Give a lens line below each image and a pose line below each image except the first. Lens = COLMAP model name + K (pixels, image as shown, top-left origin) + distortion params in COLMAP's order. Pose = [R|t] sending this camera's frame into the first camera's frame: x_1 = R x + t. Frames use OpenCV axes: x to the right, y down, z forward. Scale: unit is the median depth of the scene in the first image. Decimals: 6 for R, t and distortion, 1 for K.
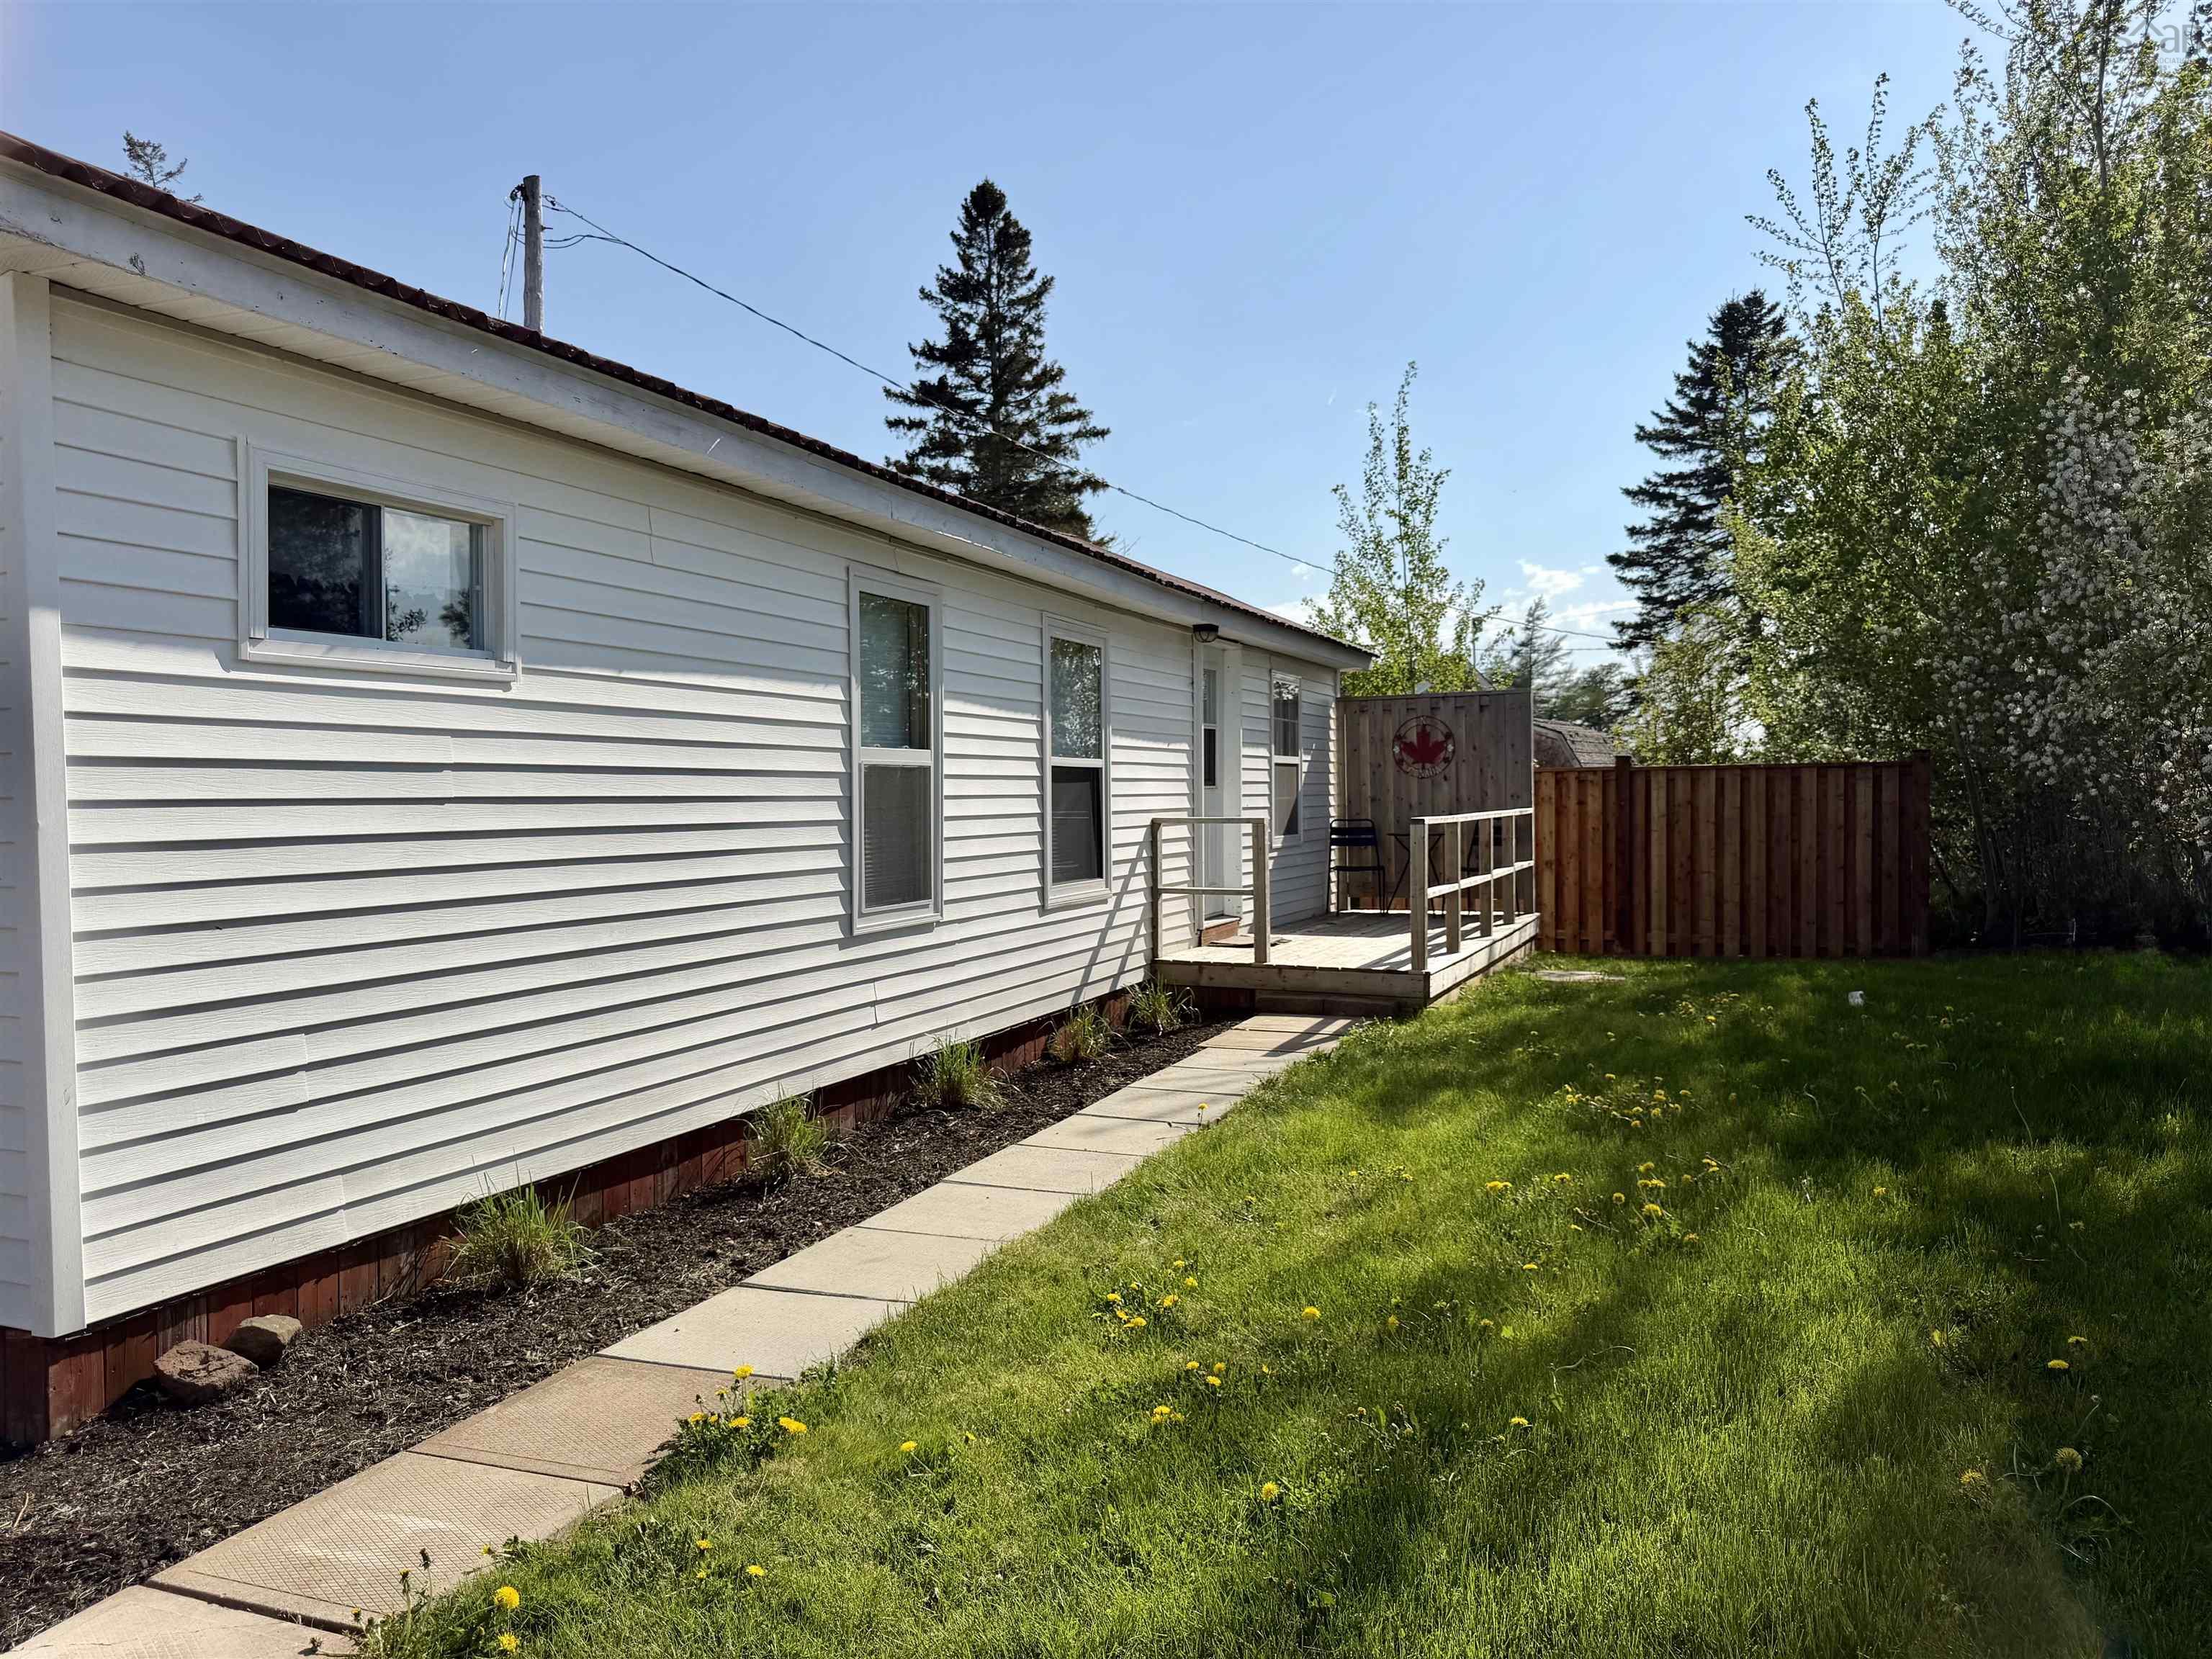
lens RADIAL K [[1574.6, 0, 1106.0], [0, 1574.6, 829.5], [0, 0, 1]] dist [0.031182, -0.001525]
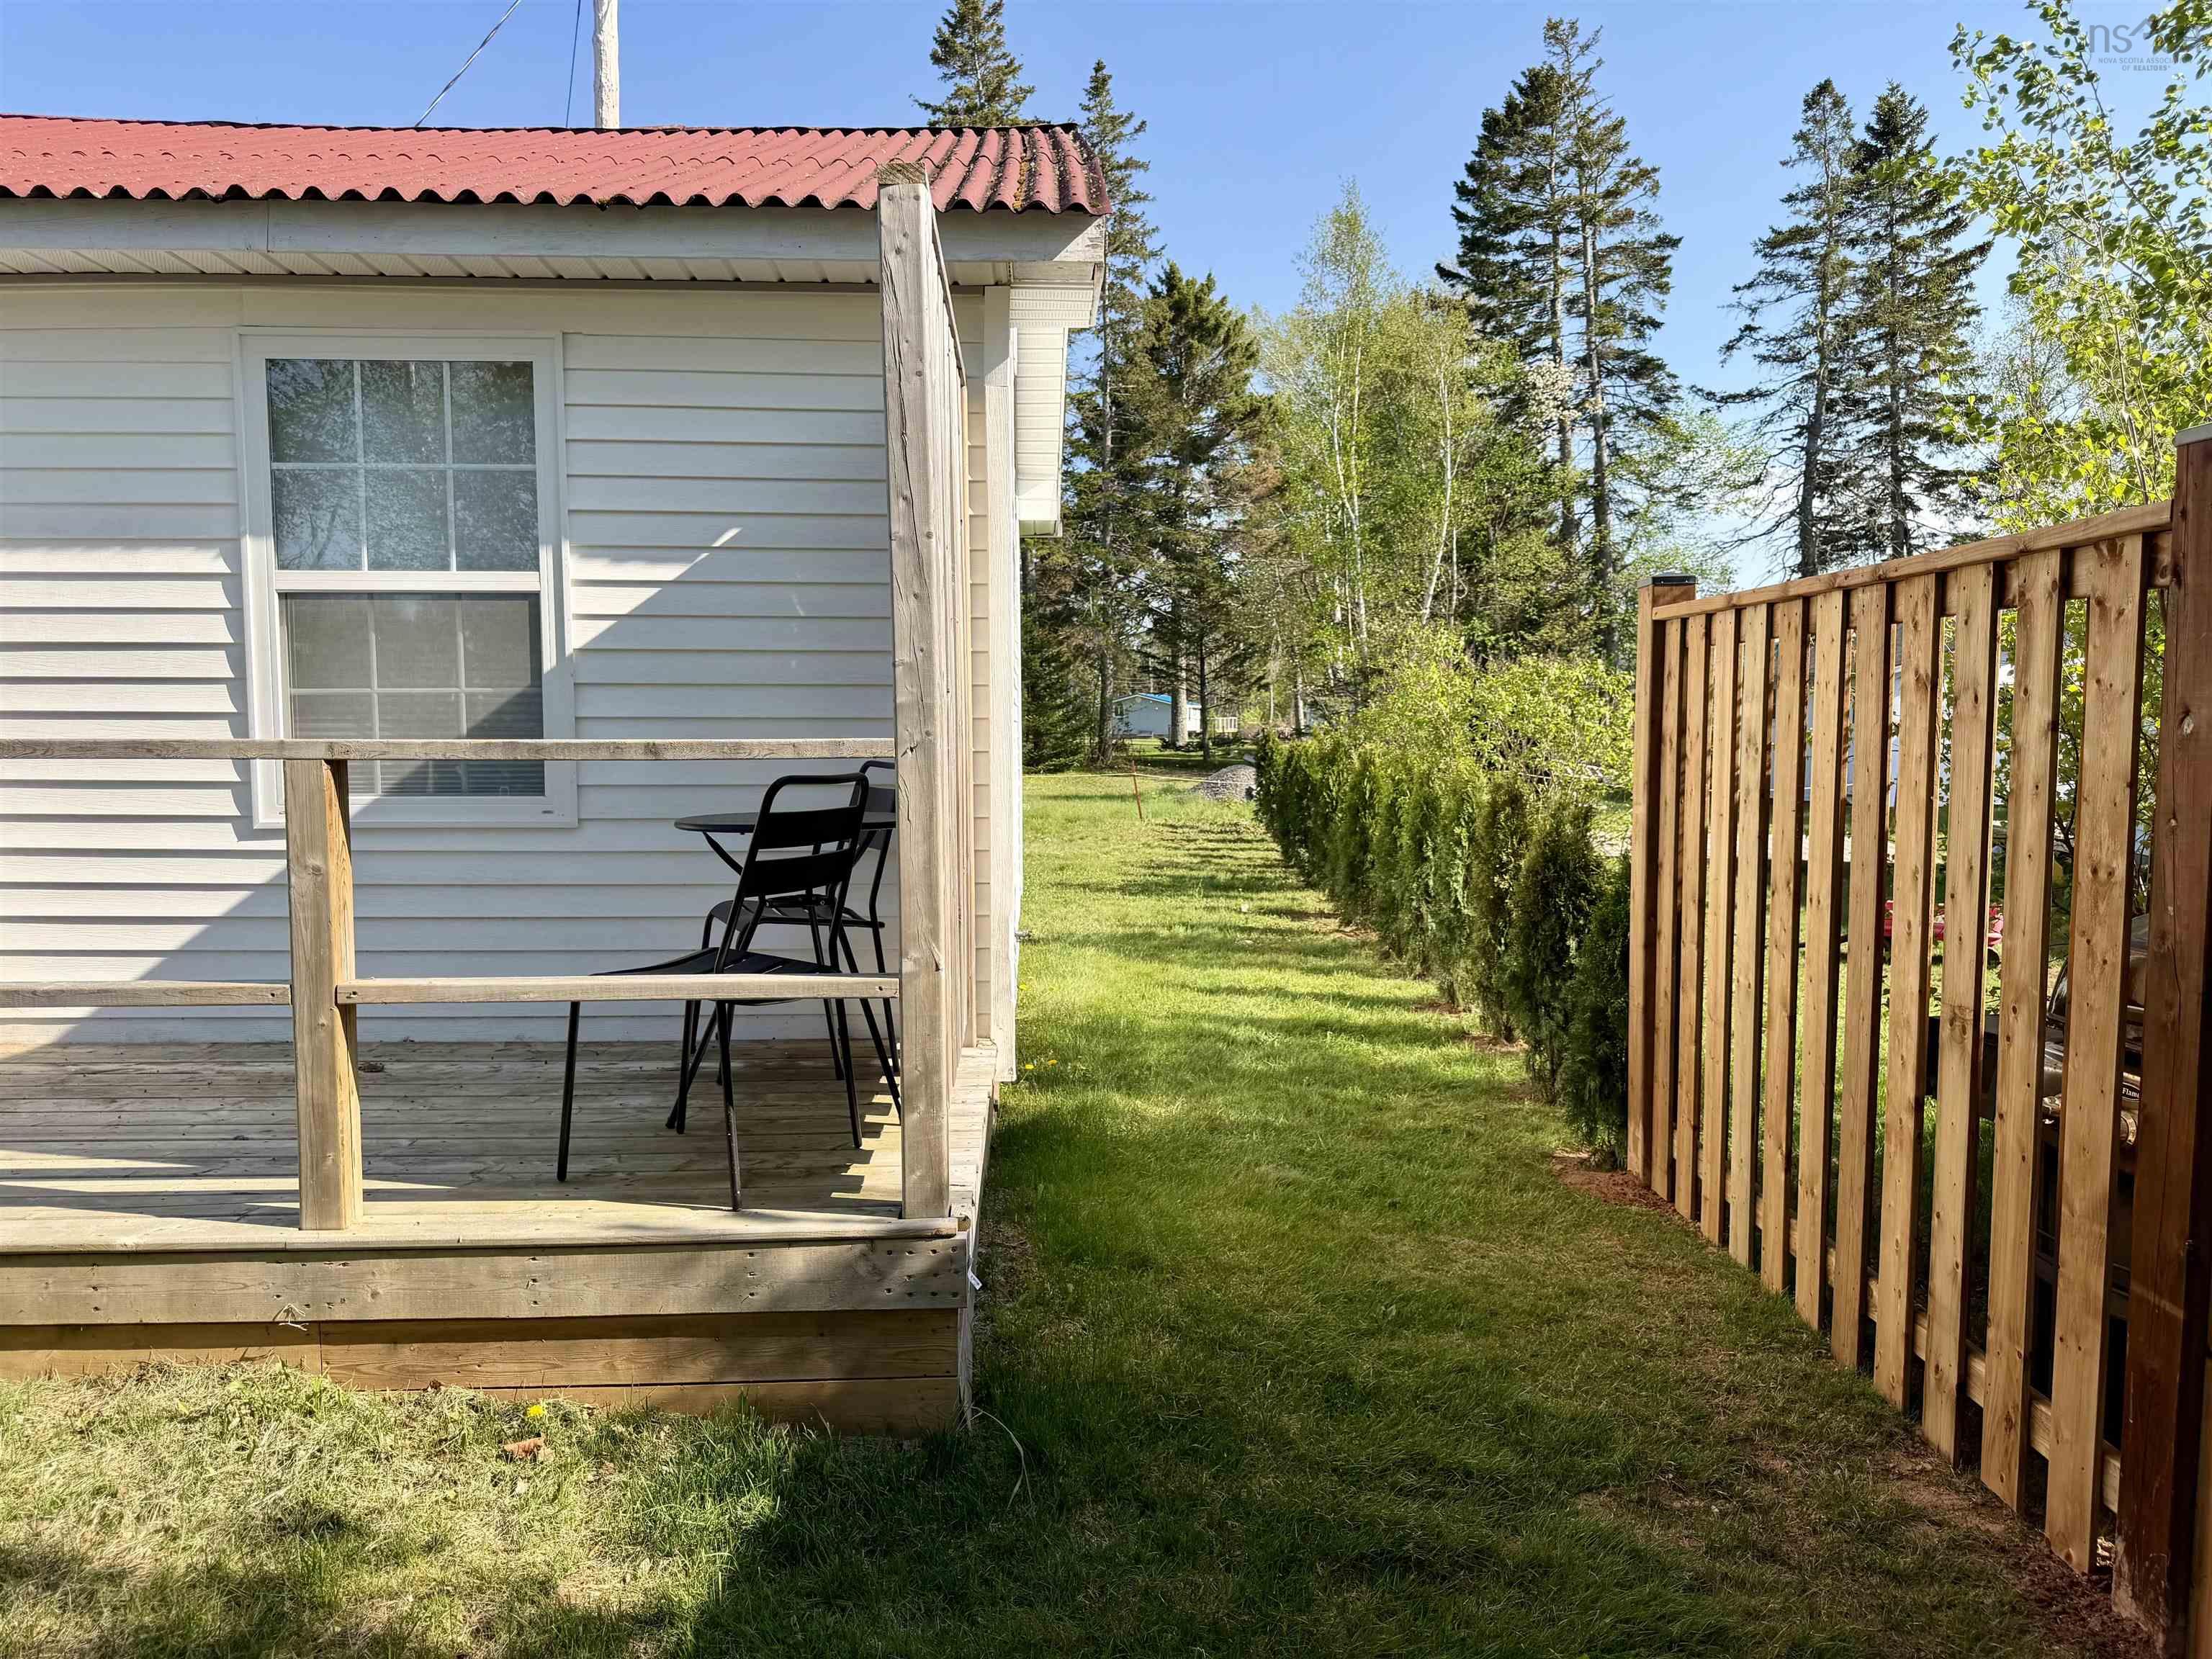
lens RADIAL K [[1598.2, 0, 1117.8], [0, 1598.2, 845.1], [0, 0, 1]] dist [0.094034, -0.064841]
pose [[0.444933, 0.076409, -0.892298, 0.430775], [-0.026768, 0.997043, 0.072031, -0.013241], [0.895164, -0.008164, 0.445663, 0.833735]]
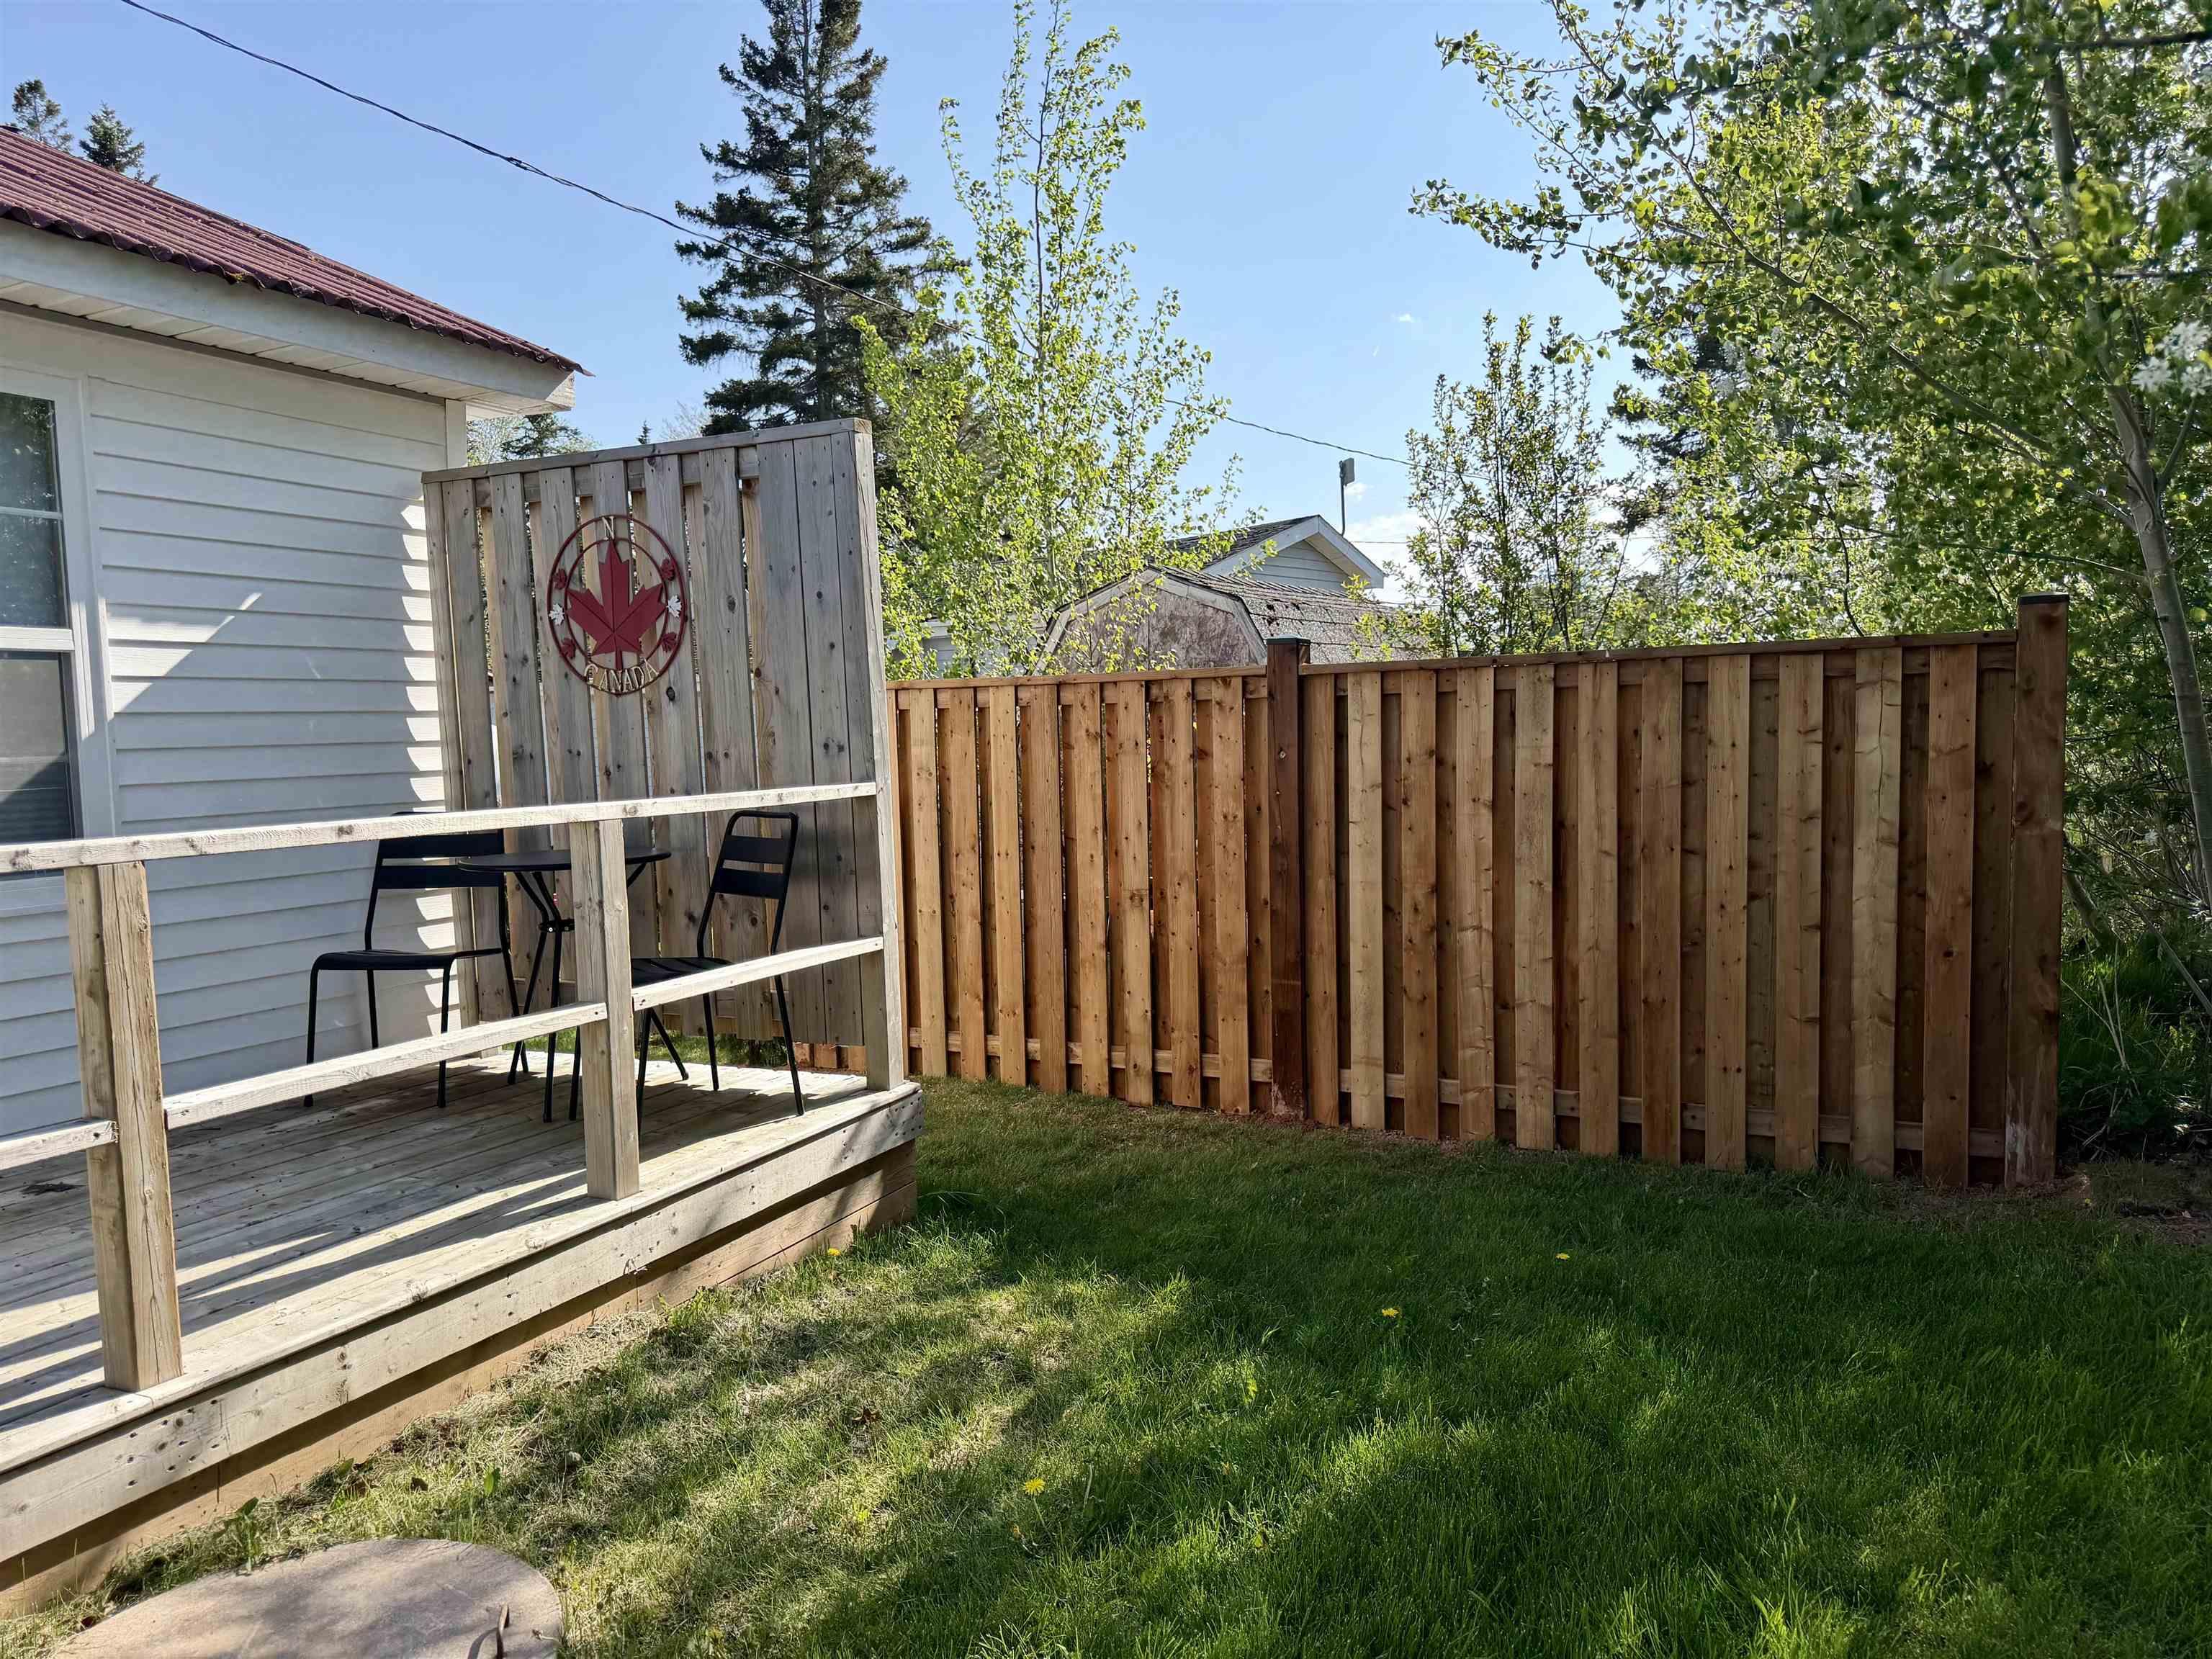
lens RADIAL K [[1598.2, 0, 1117.8], [0, 1598.2, 845.1], [0, 0, 1]] dist [0.094034, -0.064841]
pose [[0.999909, -0.008651, -0.010352, 0.288828], [0.009222, 0.998361, 0.056477, -0.016898], [0.009846, -0.056567, 0.998350, 0.586887]]
